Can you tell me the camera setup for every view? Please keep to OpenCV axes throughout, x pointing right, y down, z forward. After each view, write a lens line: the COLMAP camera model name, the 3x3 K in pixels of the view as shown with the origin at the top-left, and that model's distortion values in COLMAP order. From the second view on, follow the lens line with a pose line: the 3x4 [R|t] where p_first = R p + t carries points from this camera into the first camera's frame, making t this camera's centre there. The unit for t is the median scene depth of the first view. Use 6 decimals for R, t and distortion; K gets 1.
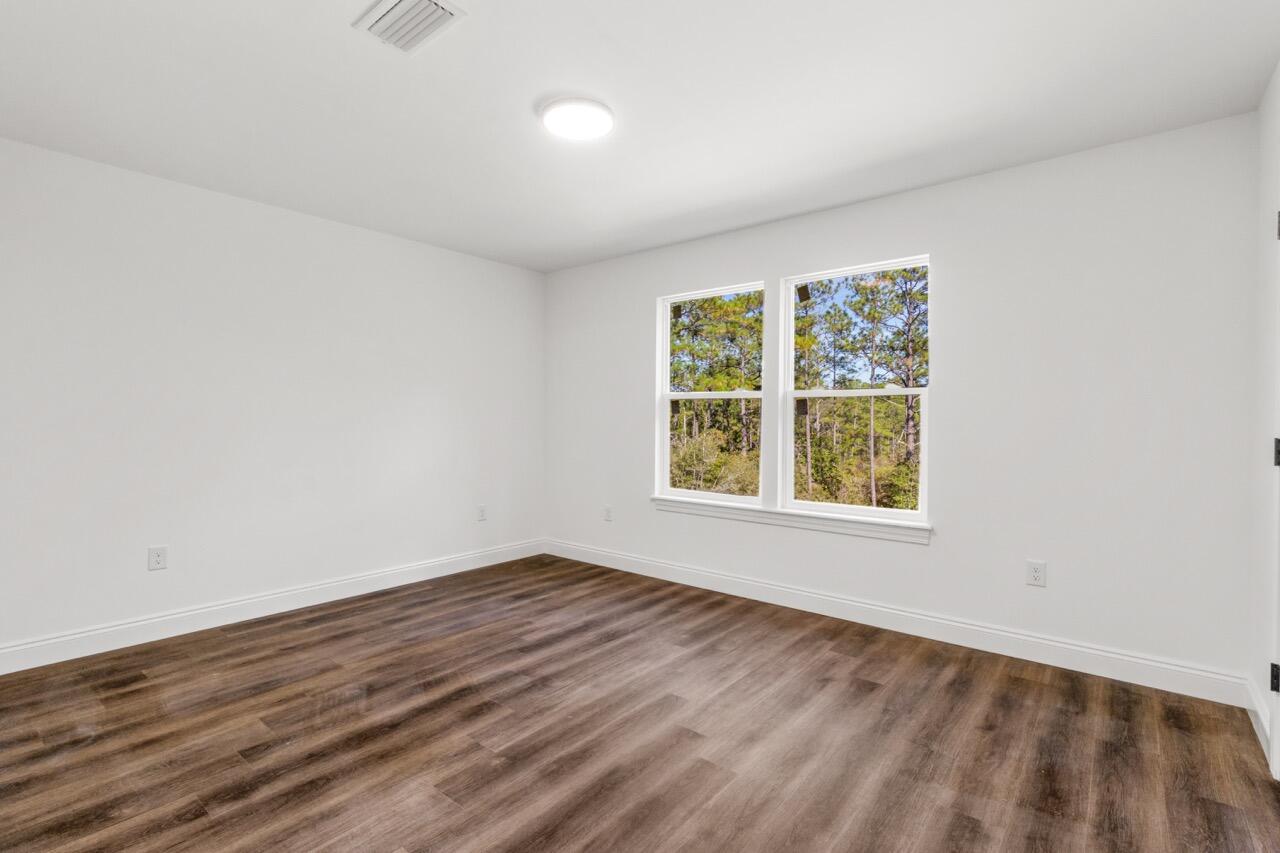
lens RADIAL K [[599.5, 0, 626.6], [0, 599.5, 428.3], [0, 0, 1]] dist [0.003835, -0.000287]
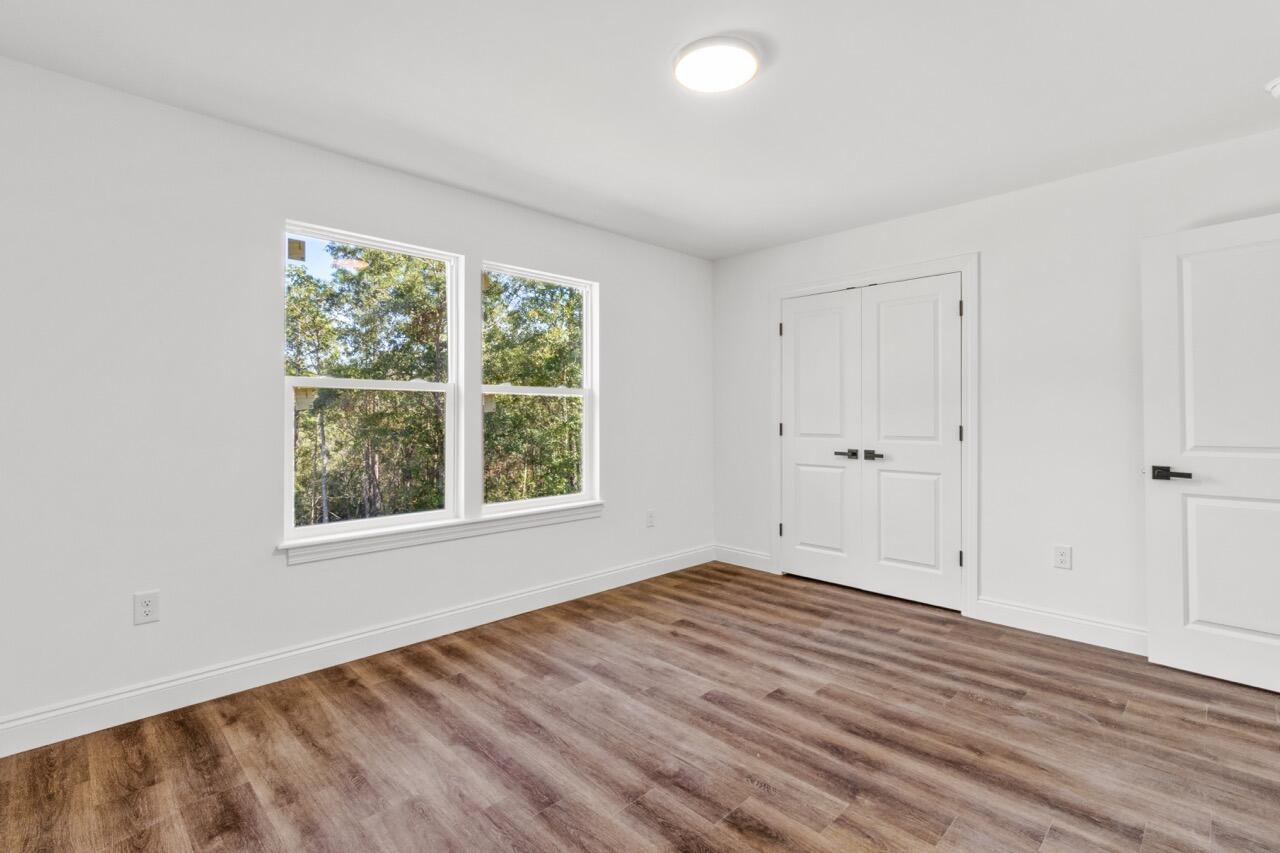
lens RADIAL K [[599.5, 0, 640.9], [0, 599.5, 423.5], [0, 0, 1]] dist [0.003835, -0.000287]
pose [[0.077057, -0.017971, 0.996865, -0.734790], [0.017334, 0.999711, 0.016682, -0.019511], [-0.996876, 0.015994, 0.077347, 0.820533]]
